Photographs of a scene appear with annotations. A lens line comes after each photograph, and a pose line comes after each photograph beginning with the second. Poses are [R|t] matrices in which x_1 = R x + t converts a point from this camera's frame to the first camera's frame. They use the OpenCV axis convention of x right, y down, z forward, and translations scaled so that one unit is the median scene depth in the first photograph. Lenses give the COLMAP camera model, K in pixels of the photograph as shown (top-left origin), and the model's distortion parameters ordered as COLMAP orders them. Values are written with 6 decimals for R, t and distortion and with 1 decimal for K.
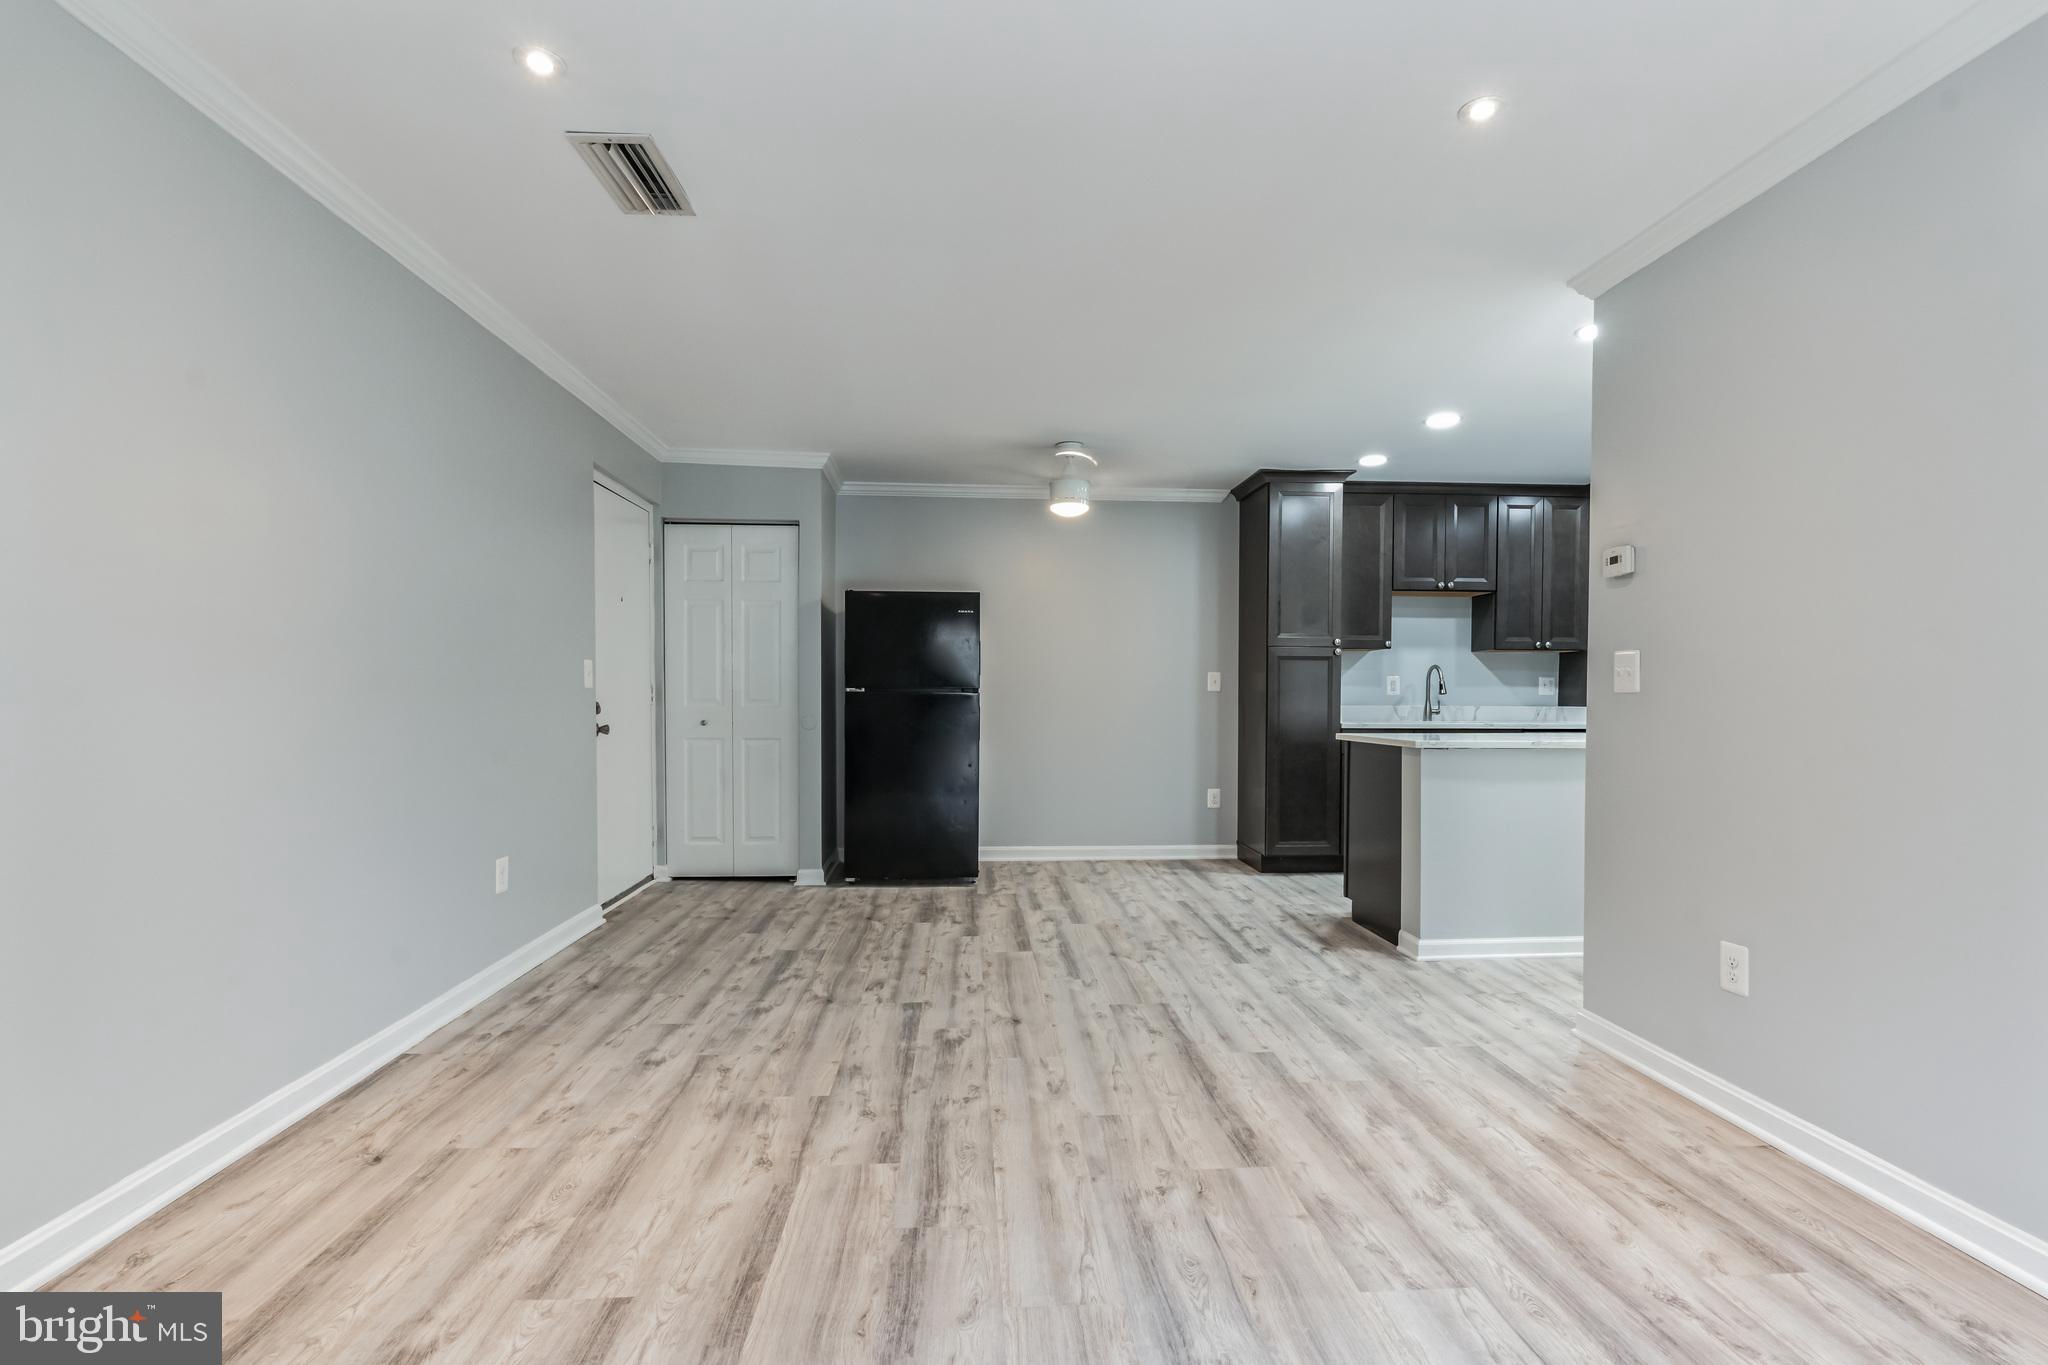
lens RADIAL K [[967.4, 0, 1027.2], [0, 967.4, 680.7], [0, 0, 1]] dist [-0.002035, 0.000215]
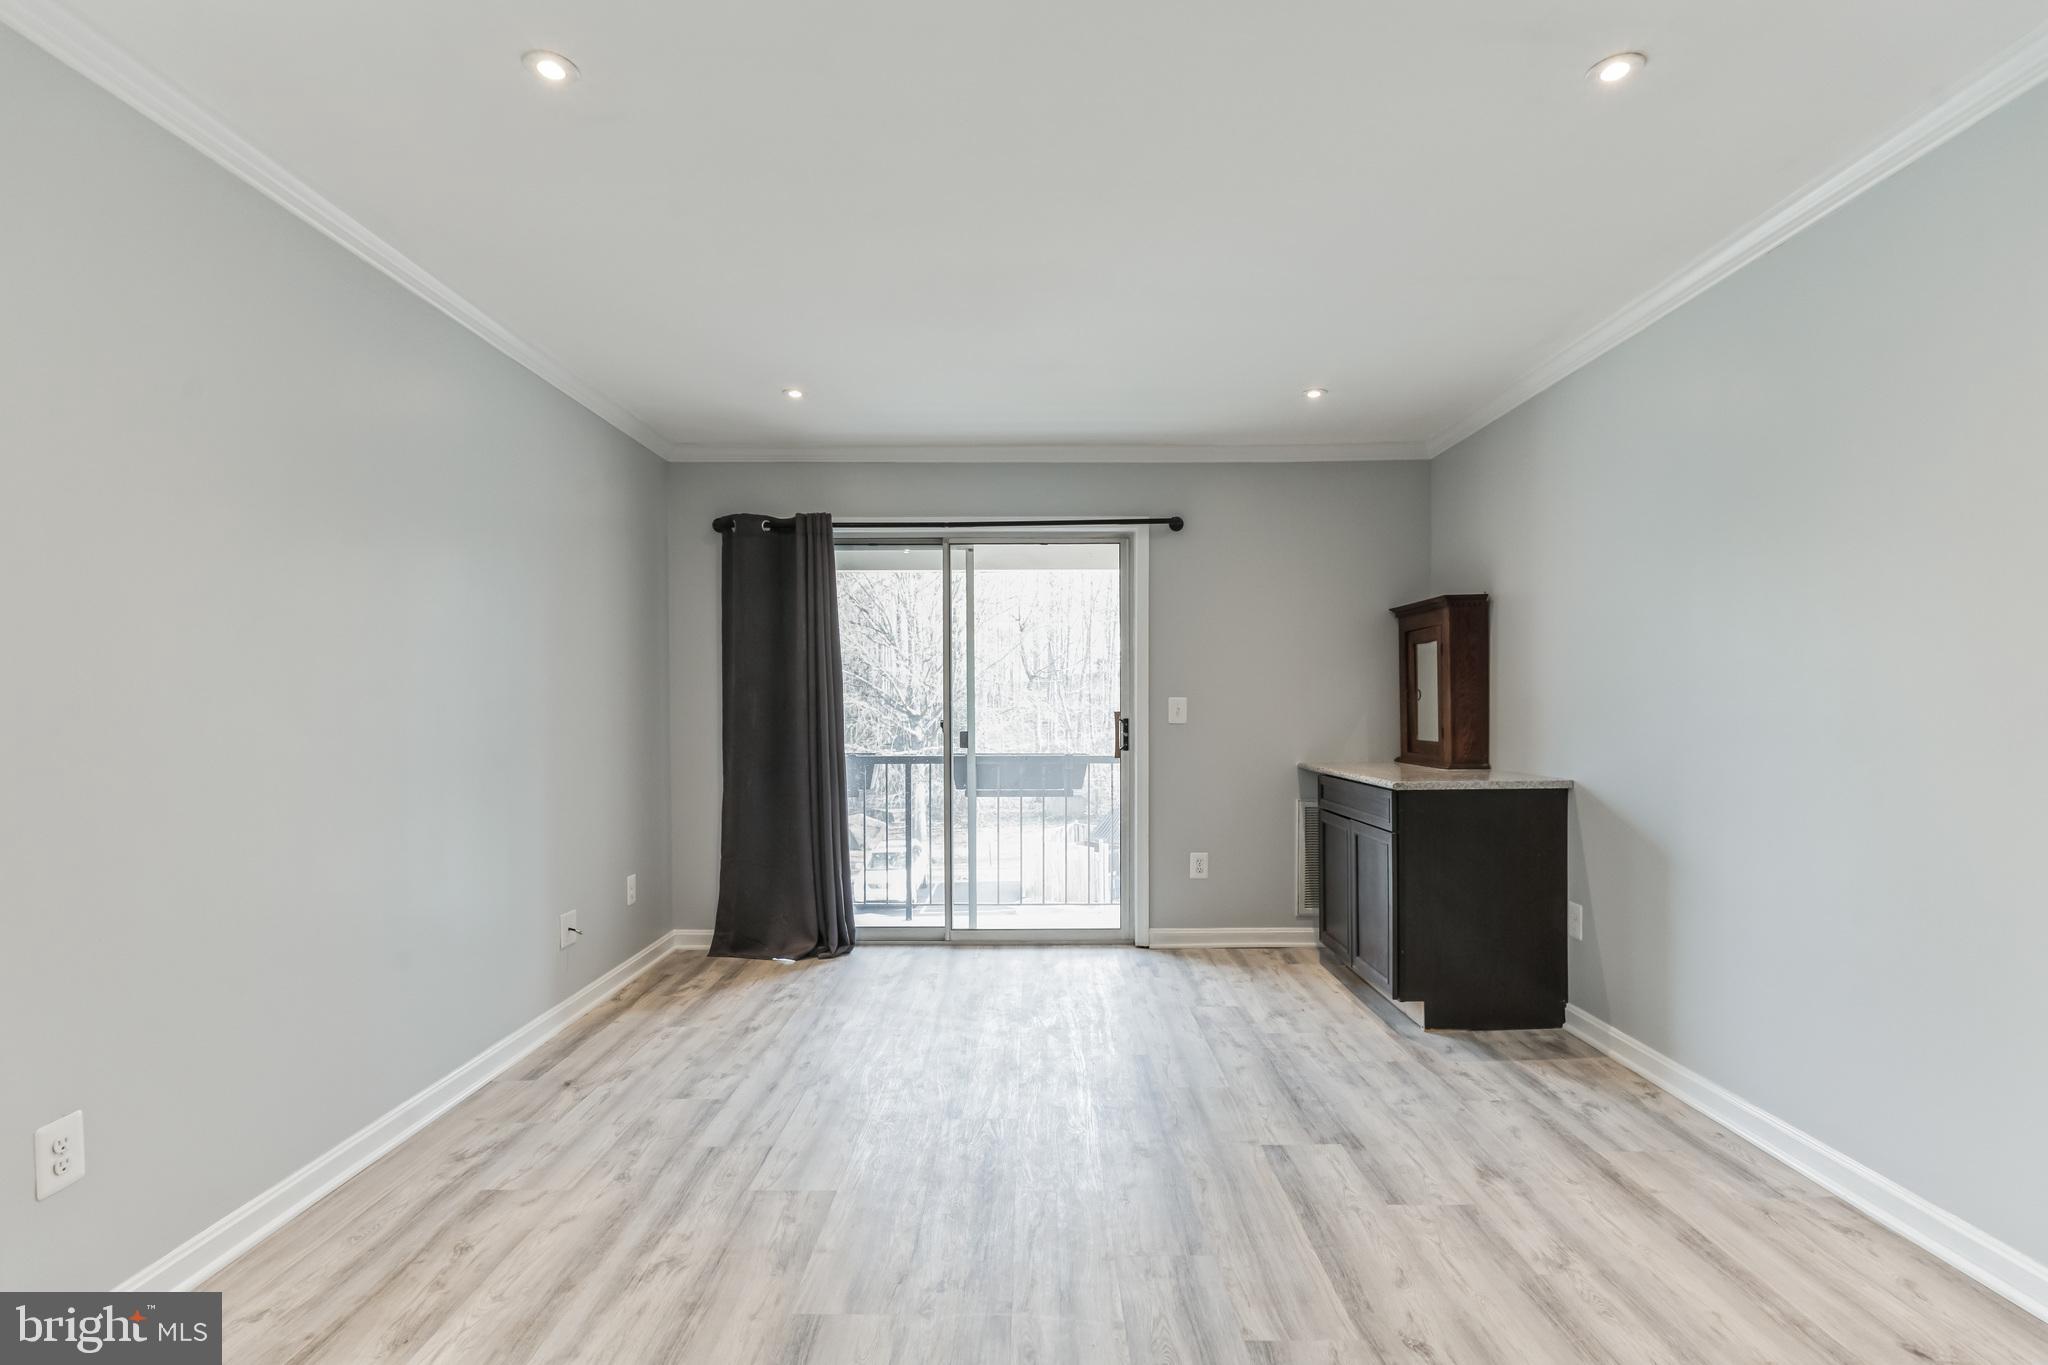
lens RADIAL K [[971.9, 0, 1022.5], [0, 971.9, 719.6], [0, 0, 1]] dist [-0.001096, 0.000070]
pose [[-0.997369, -0.001077, 0.072486, -0.004659], [-0.000887, 0.999996, 0.002654, -0.013356], [-0.072489, 0.002583, -0.997366, 1.339247]]
